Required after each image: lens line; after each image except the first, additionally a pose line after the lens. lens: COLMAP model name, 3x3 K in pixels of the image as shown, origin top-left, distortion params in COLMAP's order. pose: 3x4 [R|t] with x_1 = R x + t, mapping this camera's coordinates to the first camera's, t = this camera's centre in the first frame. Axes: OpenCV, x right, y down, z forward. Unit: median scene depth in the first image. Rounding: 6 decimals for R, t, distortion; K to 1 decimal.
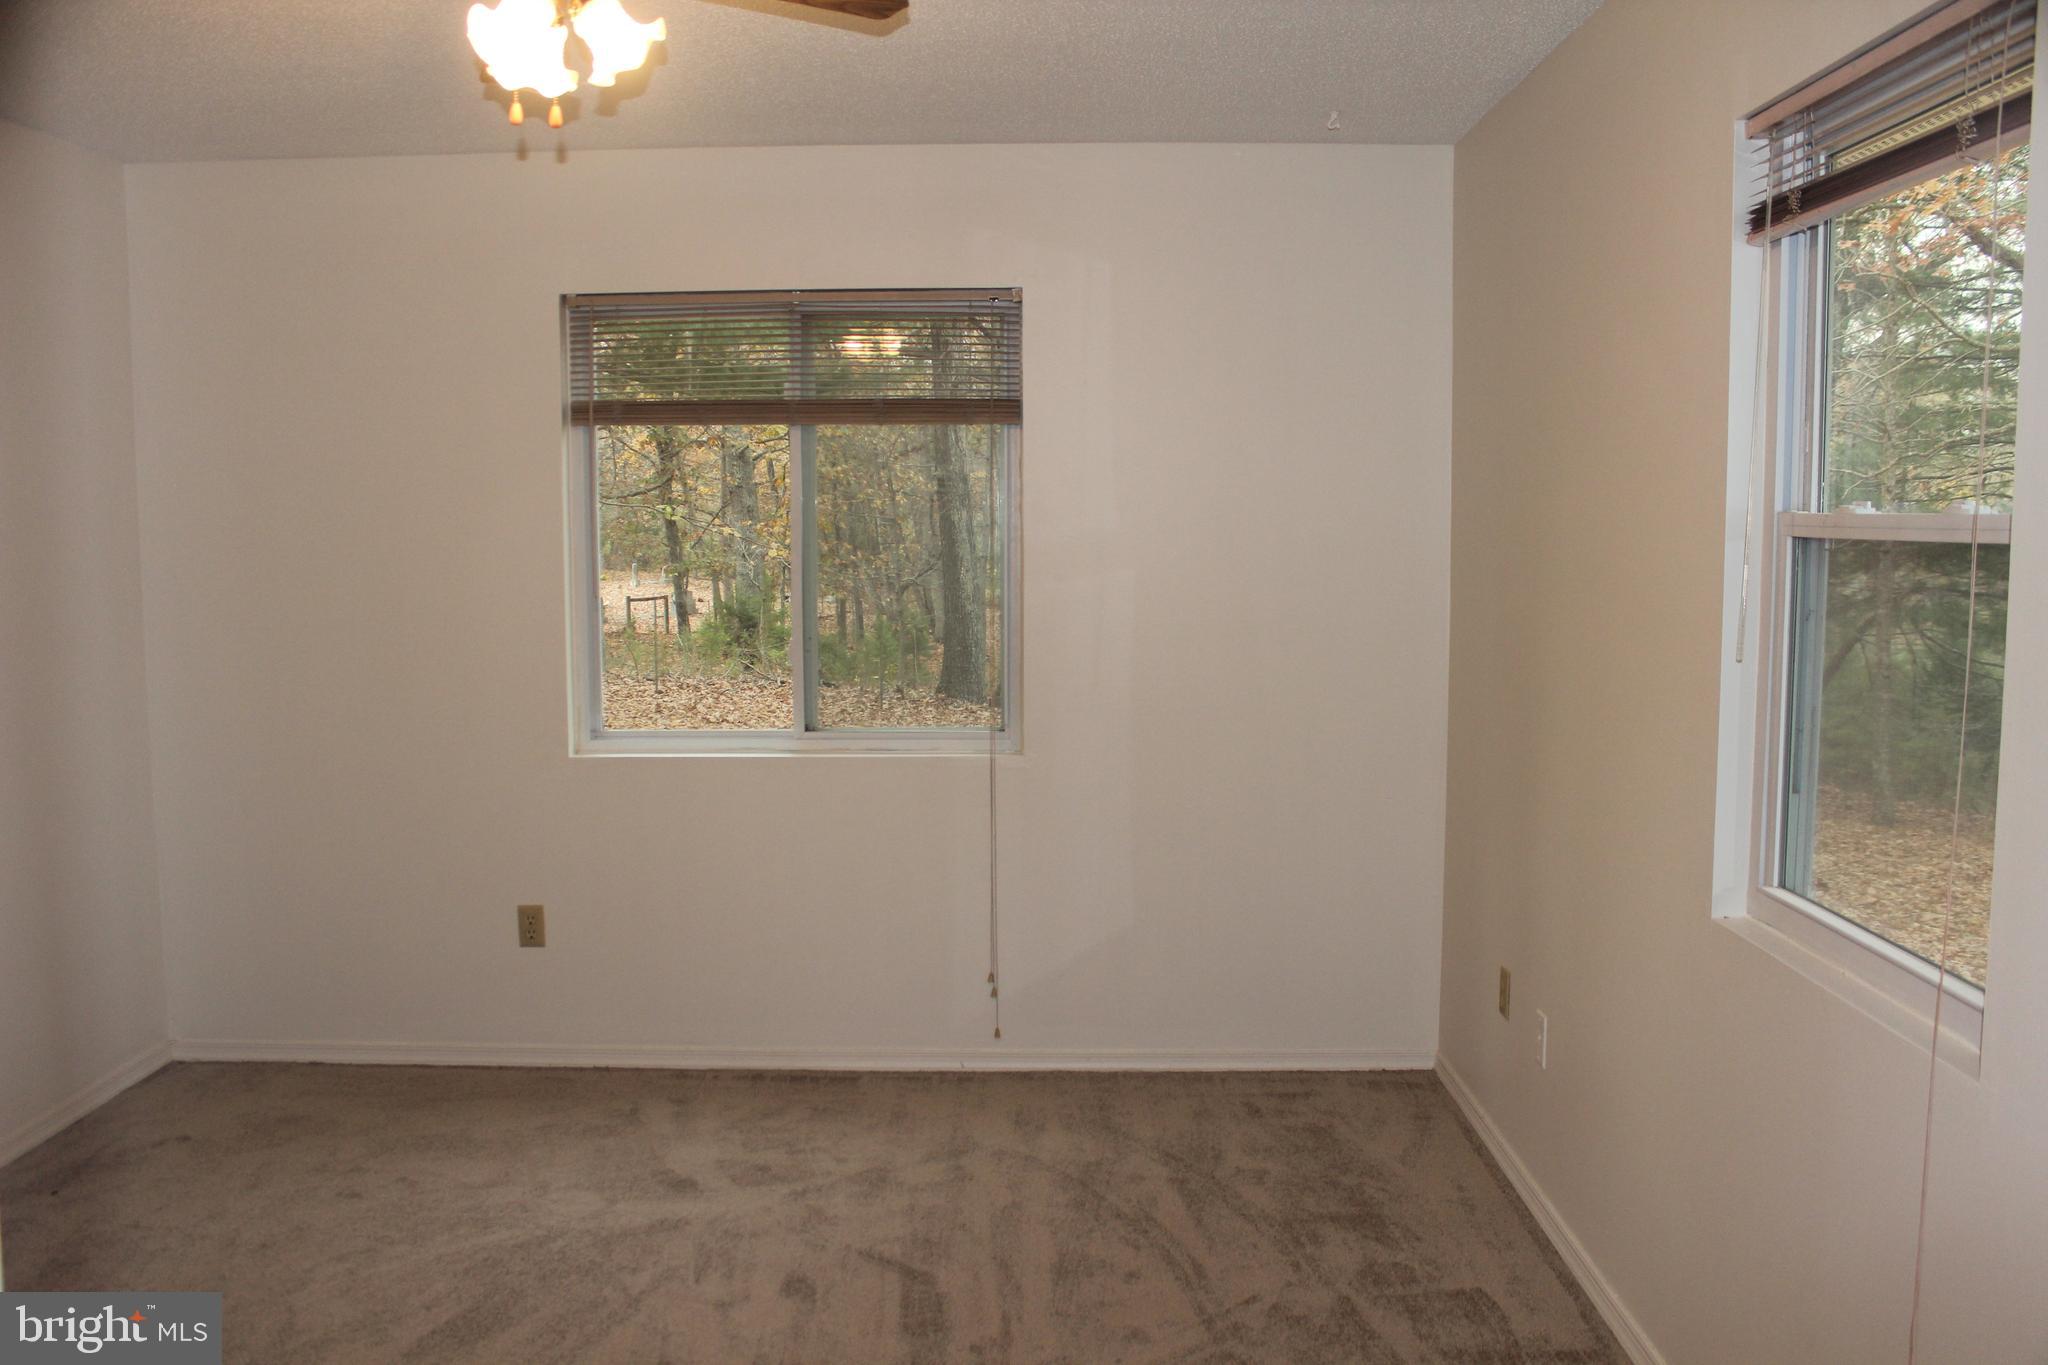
lens RADIAL K [[1748.2, 0, 1023.6], [0, 1748.2, 693.9], [0, 0, 1]] dist [-0.148698, 0.165319]
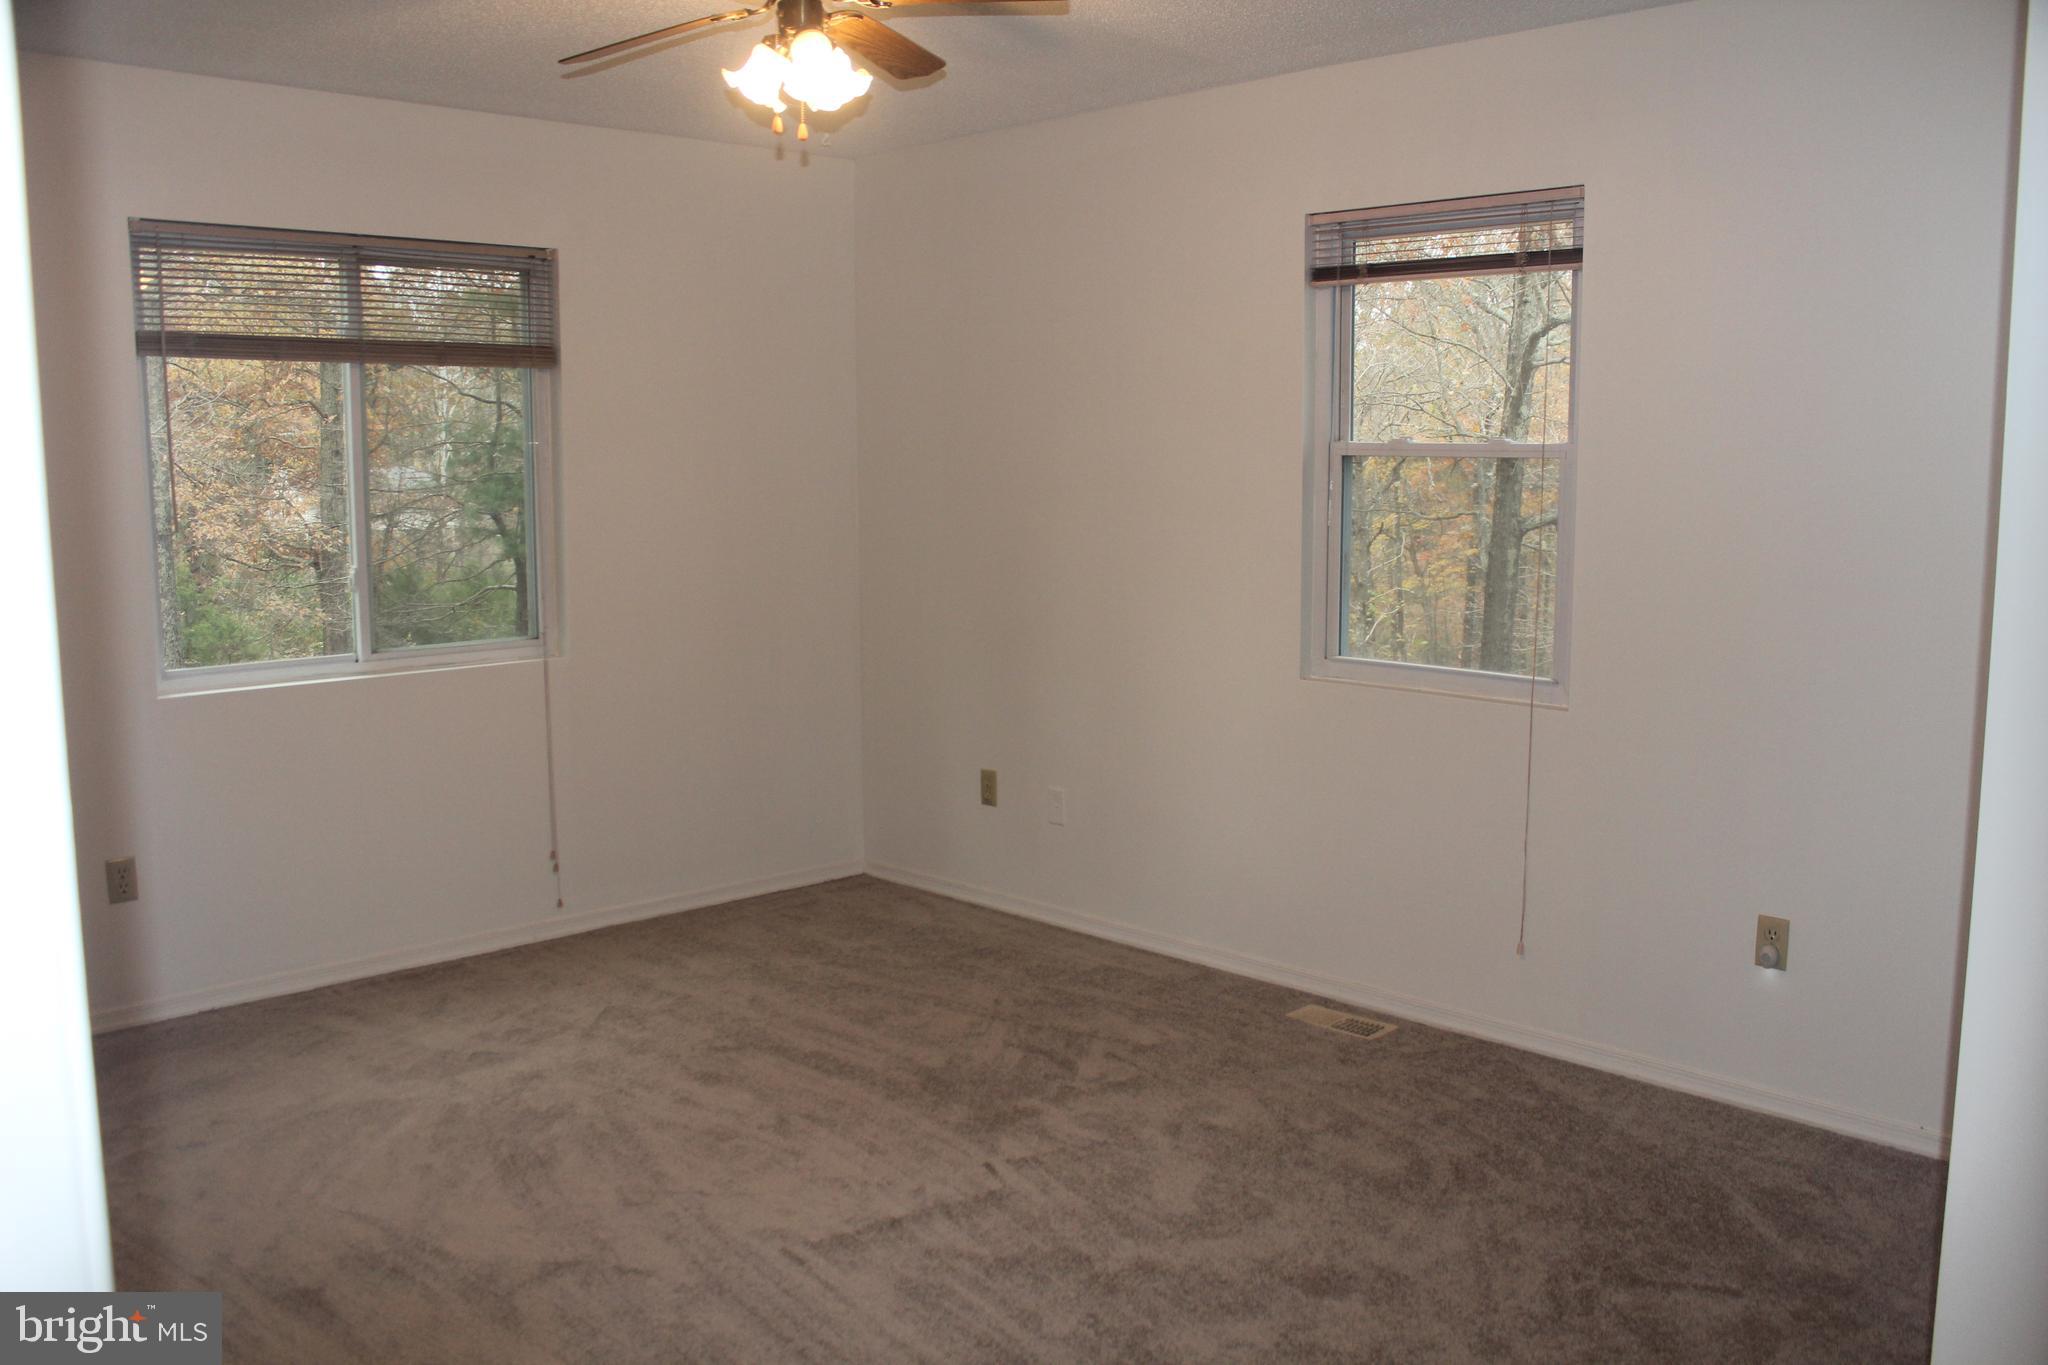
lens RADIAL K [[1759.7, 0, 1031.0], [0, 1759.7, 689.5], [0, 0, 1]] dist [-0.151700, 0.179271]
pose [[0.706943, -0.095043, 0.700856, -0.648749], [0.073822, 0.995433, 0.060527, 0.010510], [-0.703408, 0.008950, 0.710730, -0.031239]]
